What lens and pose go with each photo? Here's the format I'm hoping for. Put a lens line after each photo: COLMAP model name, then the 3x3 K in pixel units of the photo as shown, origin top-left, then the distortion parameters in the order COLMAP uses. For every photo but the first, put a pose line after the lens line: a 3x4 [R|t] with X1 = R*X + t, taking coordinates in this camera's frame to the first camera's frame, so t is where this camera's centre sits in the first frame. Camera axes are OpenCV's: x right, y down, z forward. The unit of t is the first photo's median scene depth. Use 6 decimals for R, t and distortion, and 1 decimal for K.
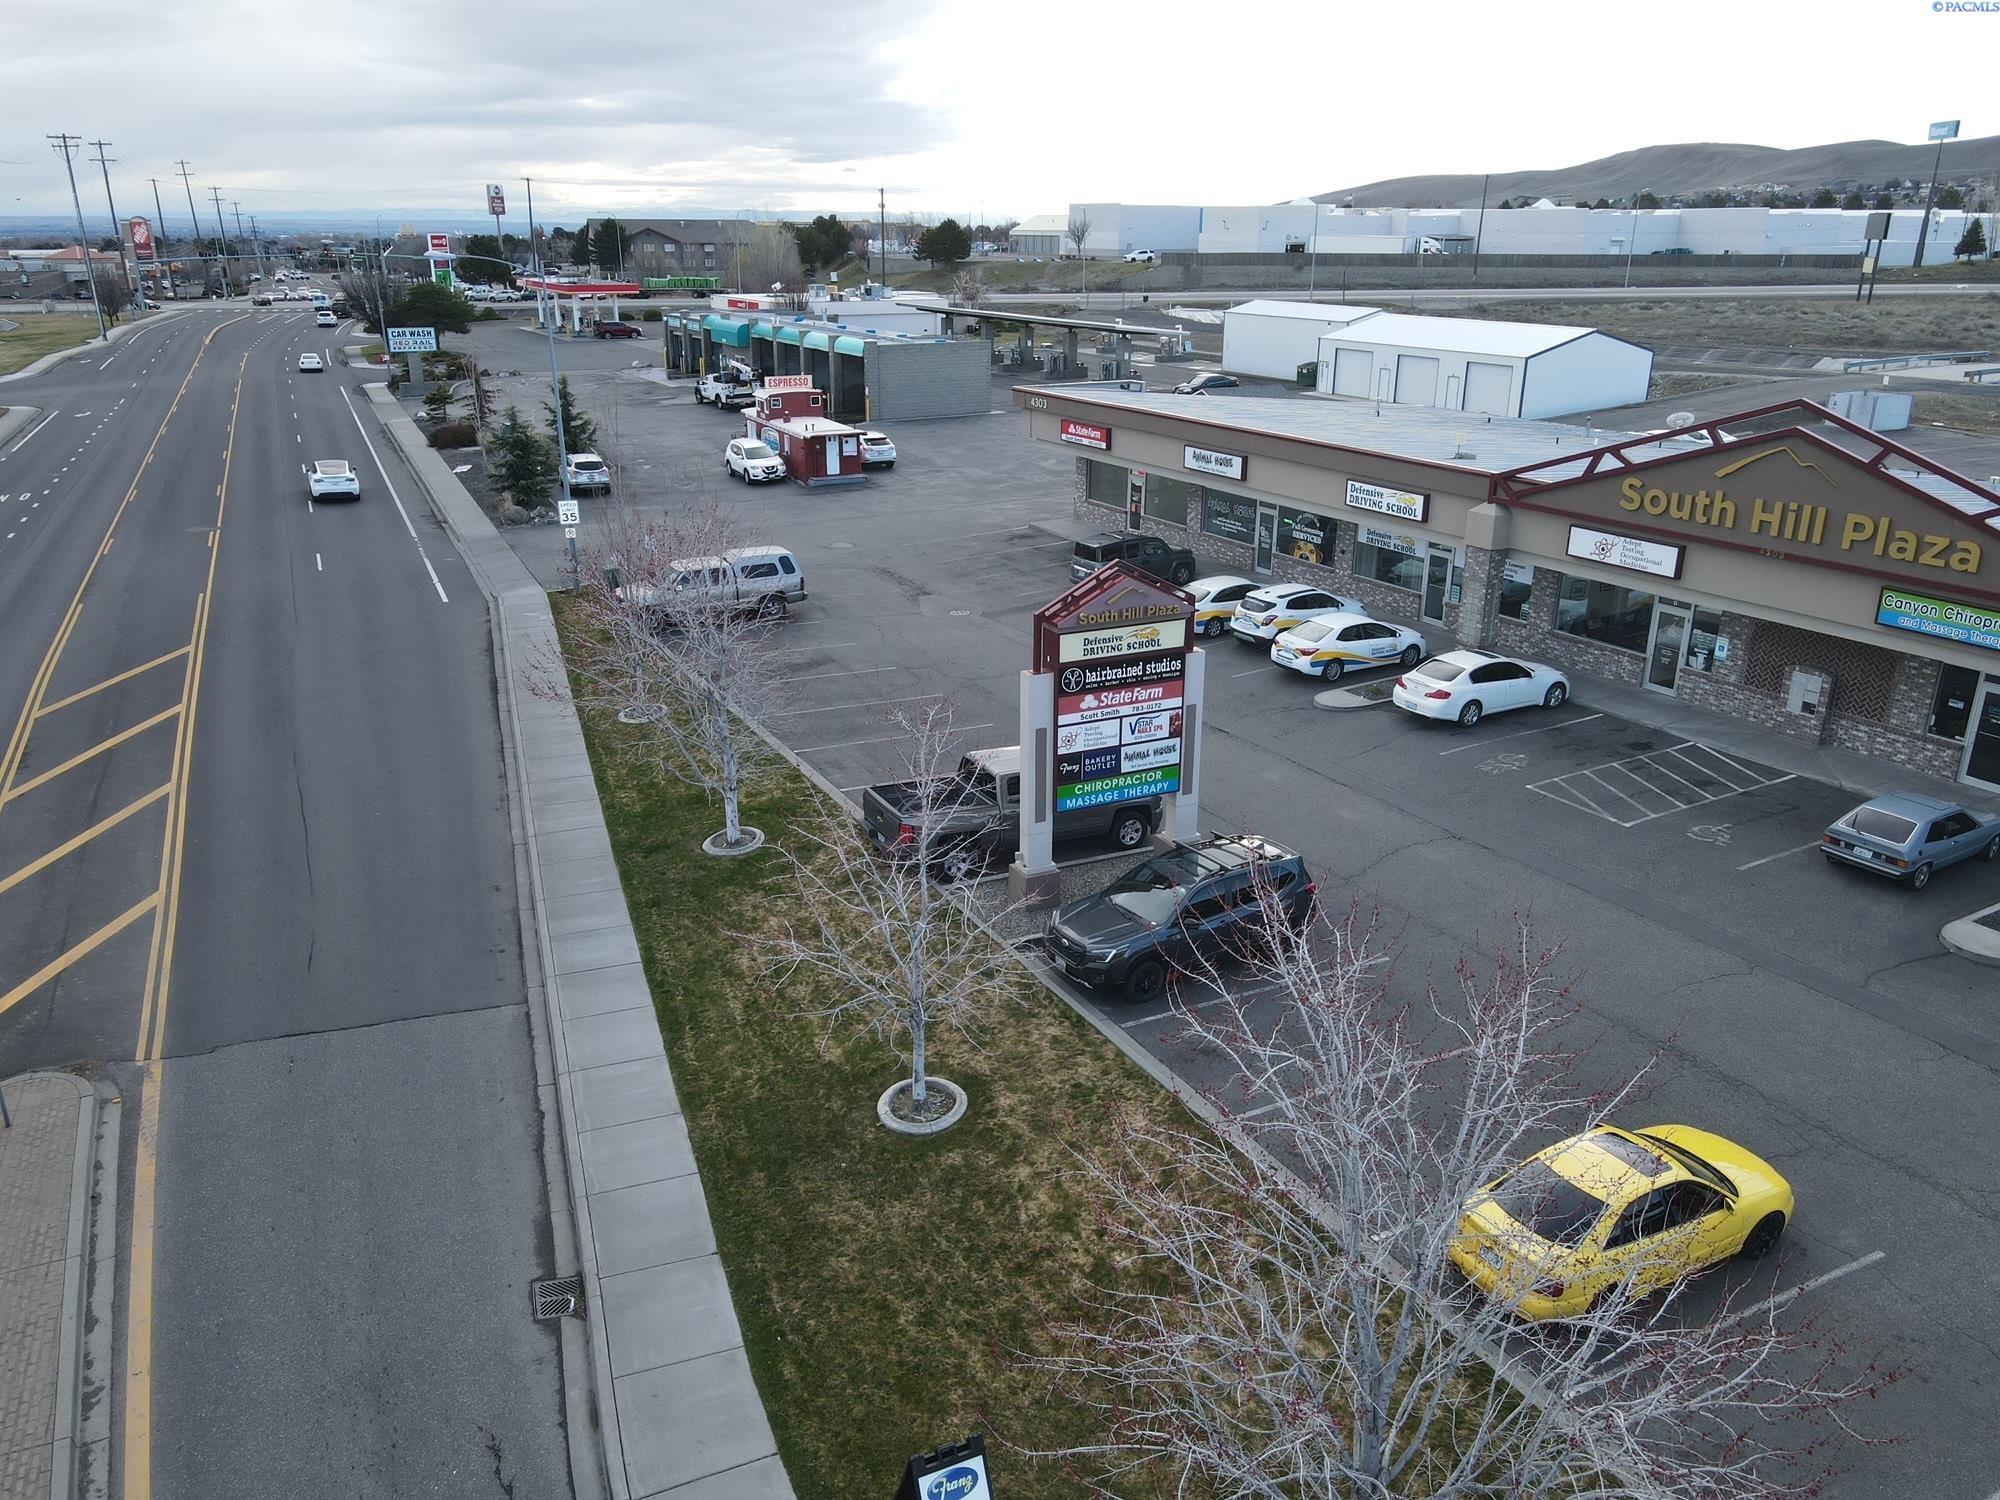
lens RADIAL K [[1467.0, 0, 999.5], [0, 1467.0, 748.3], [0, 0, 1]] dist [0.002923, 0.019928]
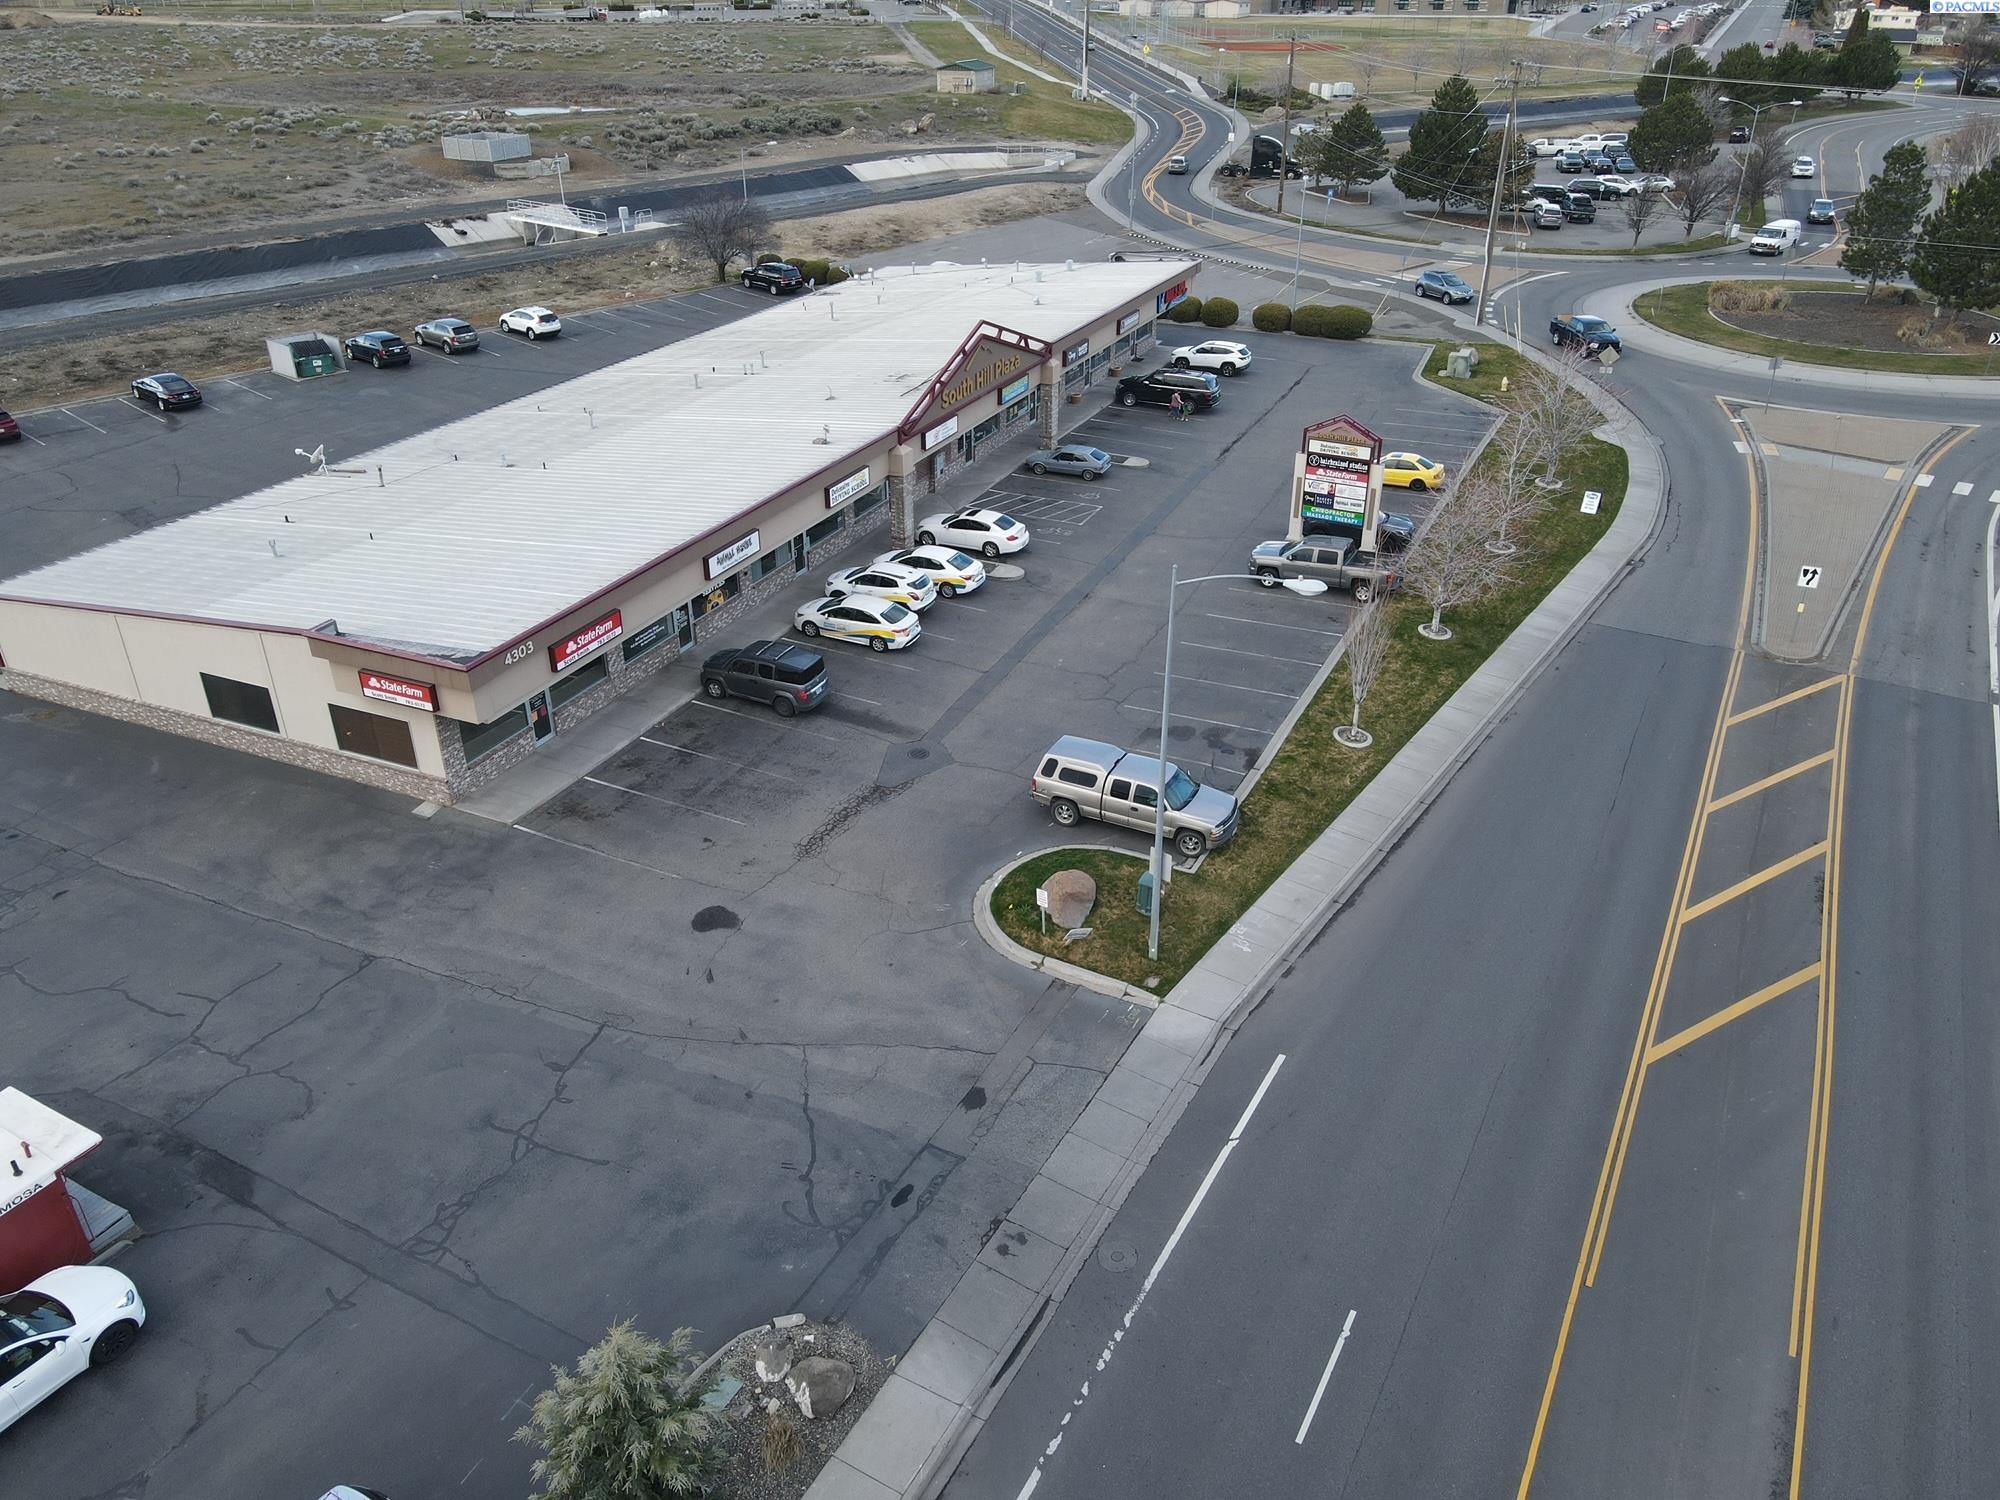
lens RADIAL K [[1467.0, 0, 997.4], [0, 1467.0, 753.9], [0, 0, 1]] dist [0.002923, 0.019928]
pose [[-0.582853, -0.389919, 0.712914, -0.733368], [0.272916, 0.732448, 0.623729, -0.669099], [-0.765375, 0.558108, -0.320494, 1.241379]]
